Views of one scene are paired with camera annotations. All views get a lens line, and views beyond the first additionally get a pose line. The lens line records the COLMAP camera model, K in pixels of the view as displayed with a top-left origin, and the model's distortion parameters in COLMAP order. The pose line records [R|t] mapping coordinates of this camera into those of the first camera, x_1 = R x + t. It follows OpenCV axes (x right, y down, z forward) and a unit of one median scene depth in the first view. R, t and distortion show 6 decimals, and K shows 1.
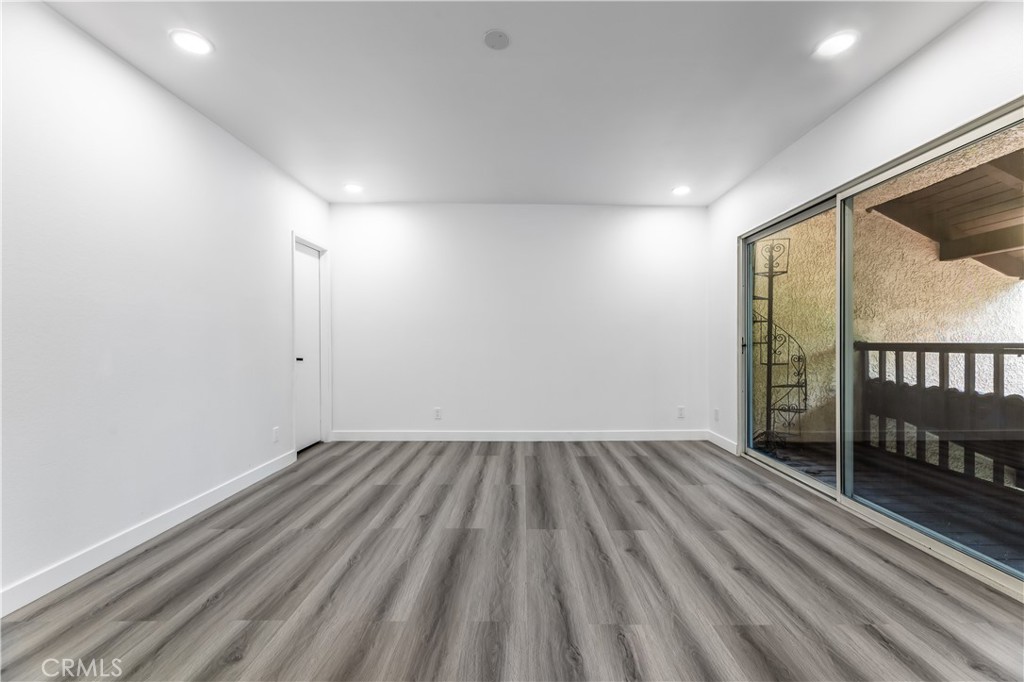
lens RADIAL K [[410.2, 0, 512.0], [0, 410.2, 341.0], [0, 0, 1]] dist [-0.000001, 0.000003]
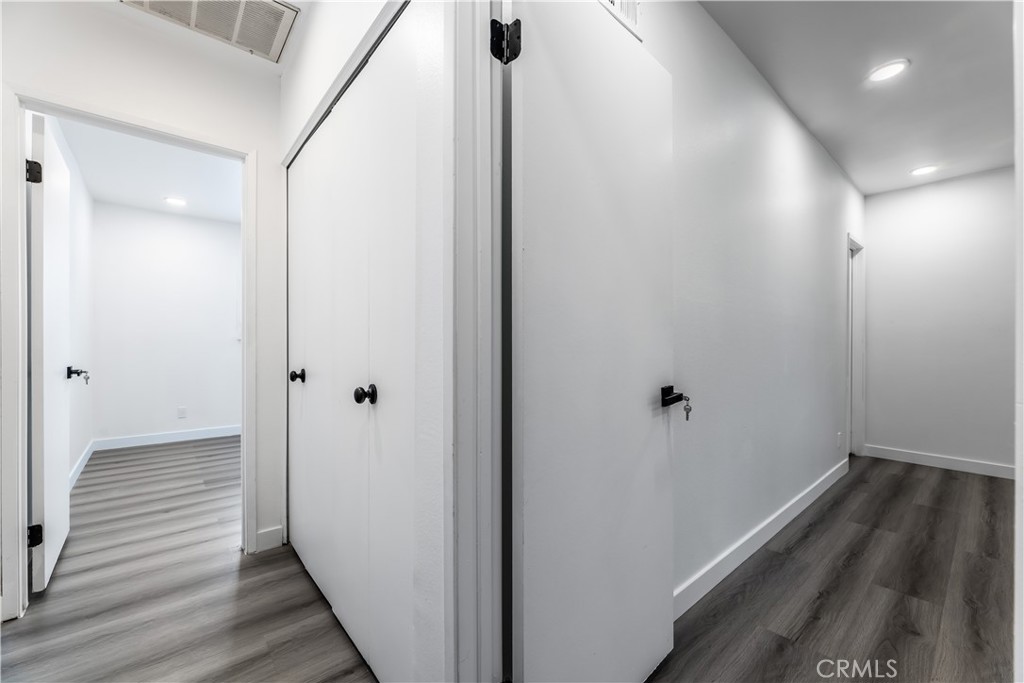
lens RADIAL K [[410.2, 0, 512.0], [0, 410.2, 341.5], [0, 0, 1]] dist [-0.000001, 0.000003]
pose [[0.672047, 0.010364, -0.740436, -0.420982], [-0.014629, 0.999893, 0.000718, -0.001183], [0.740364, 0.010349, 0.672126, -0.299107]]
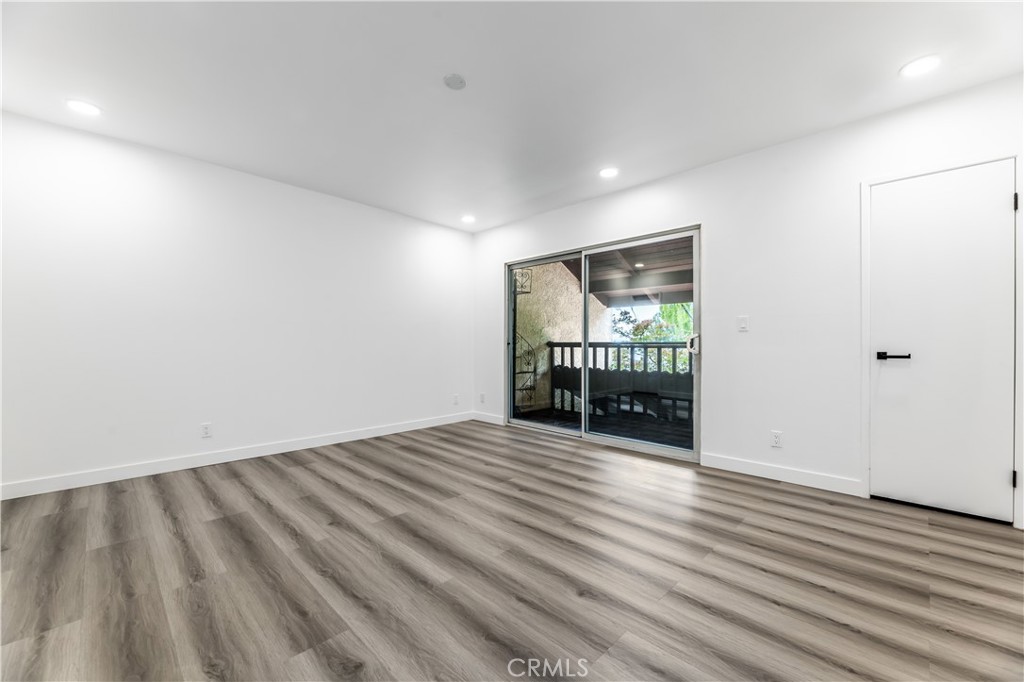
lens RADIAL K [[420.7, 0, 512.0], [0, 420.7, 341.0], [0, 0, 1]] dist [-0.001217, 0.000103]
pose [[0.691441, 0.006179, 0.722407, -0.513689], [-0.003147, 0.999980, -0.005541, 0.011568], [-0.722426, 0.001558, 0.691446, 0.030461]]
